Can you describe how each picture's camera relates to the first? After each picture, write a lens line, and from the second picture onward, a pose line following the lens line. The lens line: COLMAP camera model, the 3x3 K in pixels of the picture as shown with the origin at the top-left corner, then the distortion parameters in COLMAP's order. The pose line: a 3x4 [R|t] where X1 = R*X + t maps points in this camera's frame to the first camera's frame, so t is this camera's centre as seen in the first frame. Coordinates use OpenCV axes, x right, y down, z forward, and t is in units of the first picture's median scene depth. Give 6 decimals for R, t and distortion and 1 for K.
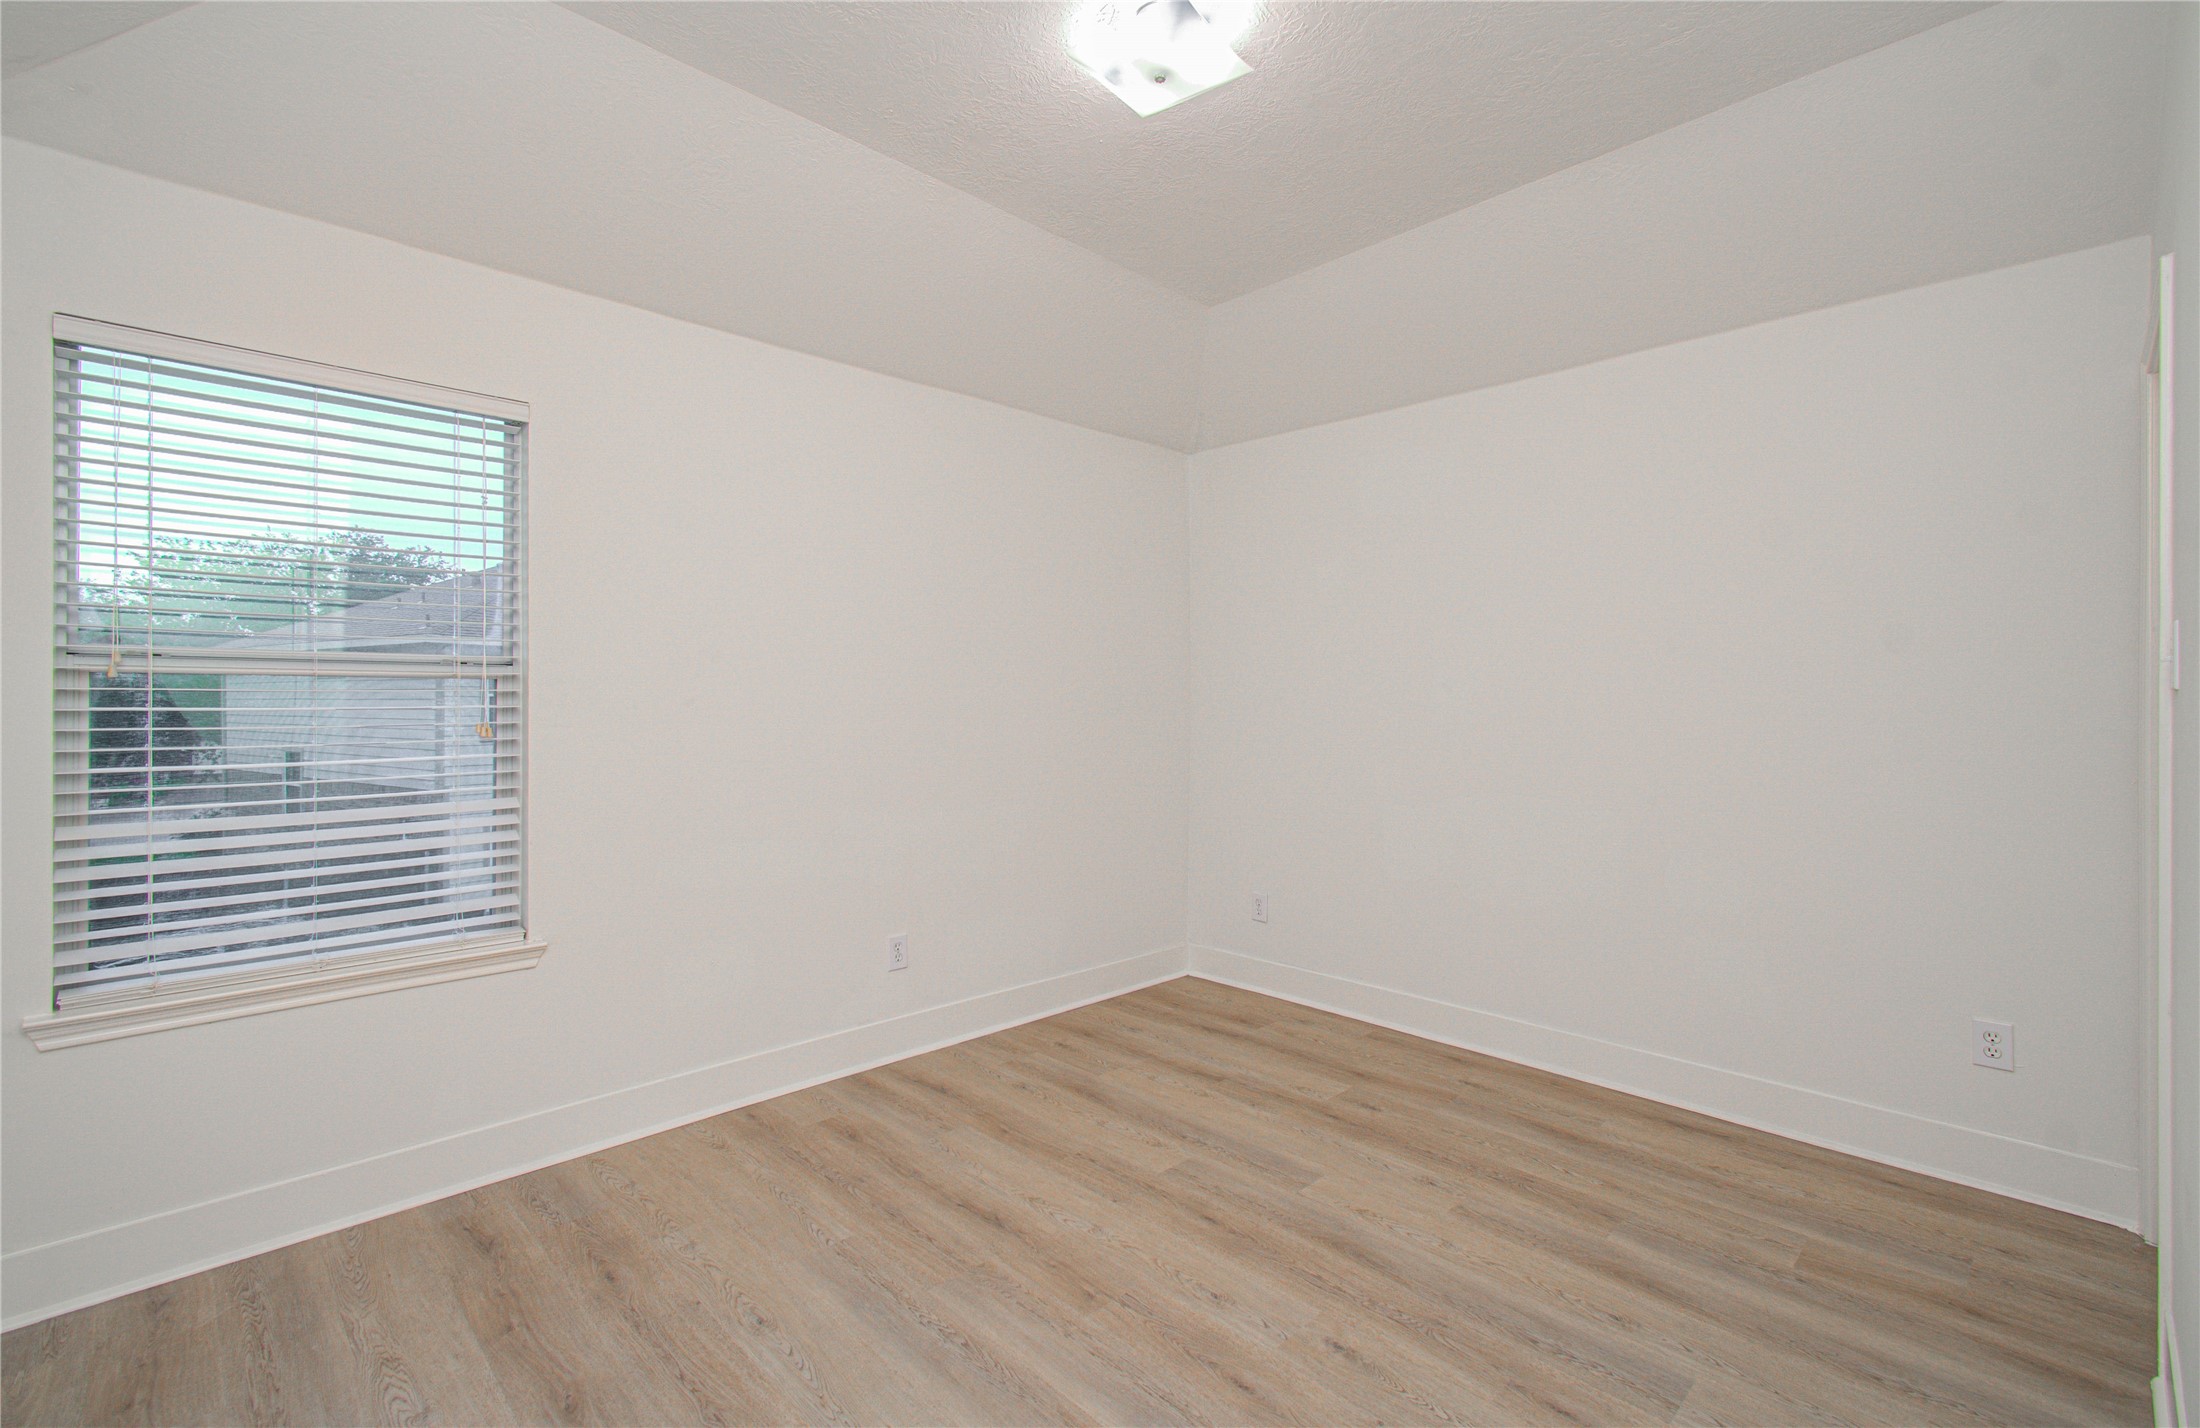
lens RADIAL K [[959.6, 0, 1101.4], [0, 959.6, 716.0], [0, 0, 1]] dist [-0.010464, 0.007336]
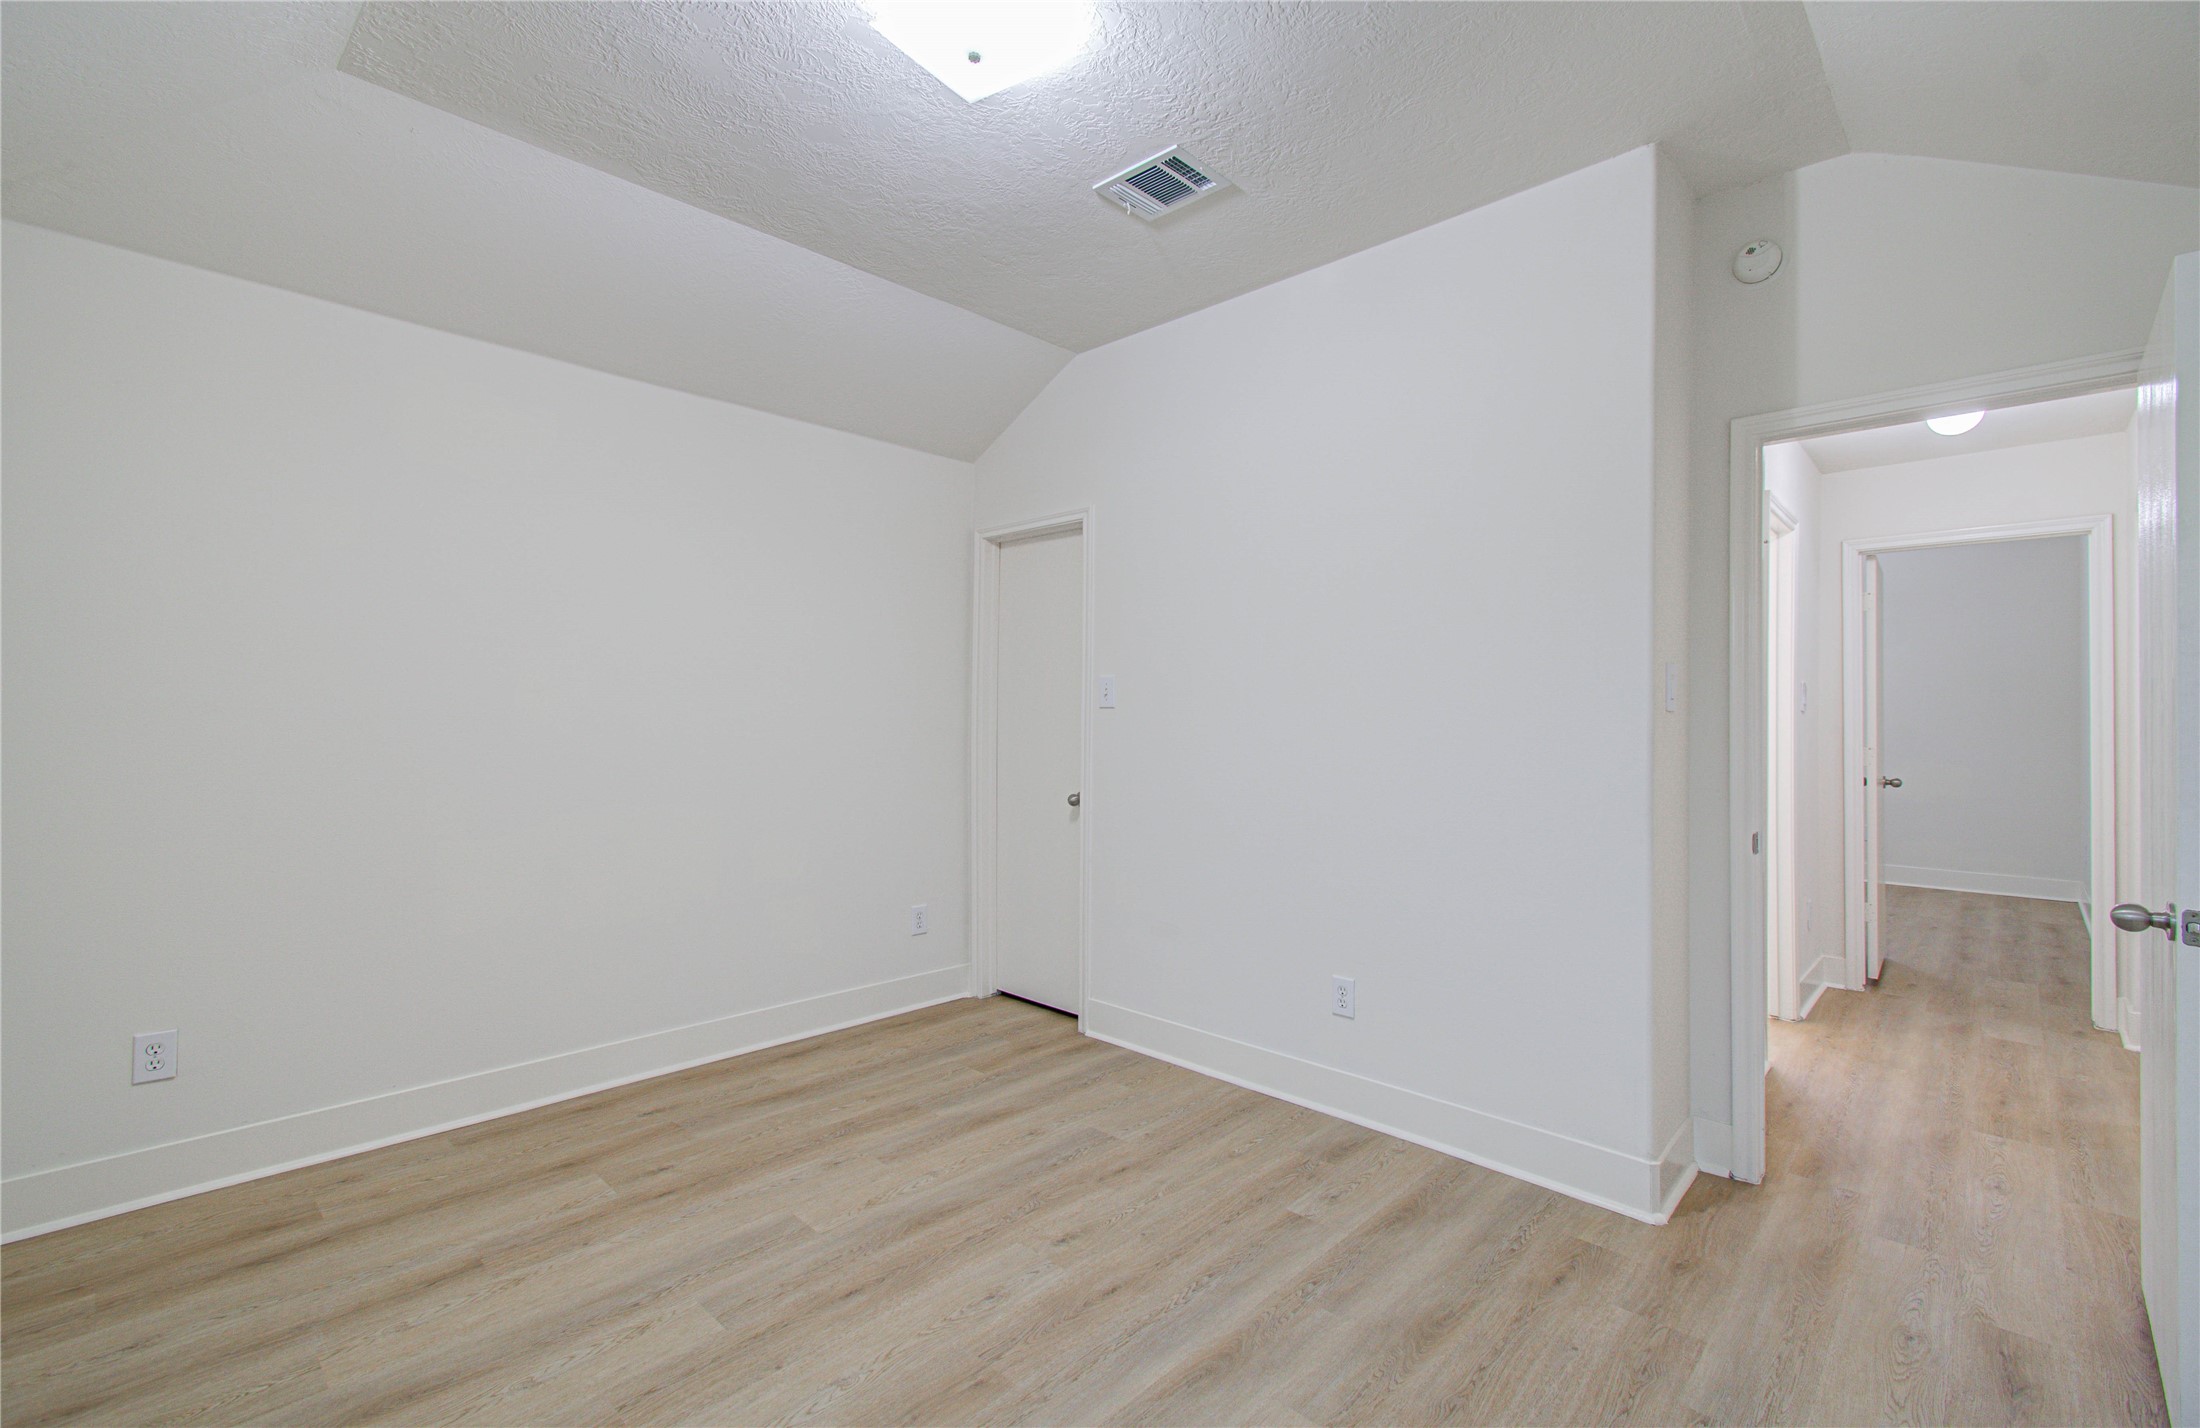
lens RADIAL K [[959.6, 0, 1096.4], [0, 959.6, 714.7], [0, 0, 1]] dist [-0.010464, 0.007336]
pose [[-0.047282, 0.000467, 0.998881, -0.703816], [0.003320, 0.999994, -0.000310, -0.010692], [-0.998876, 0.003302, -0.047284, 0.725426]]
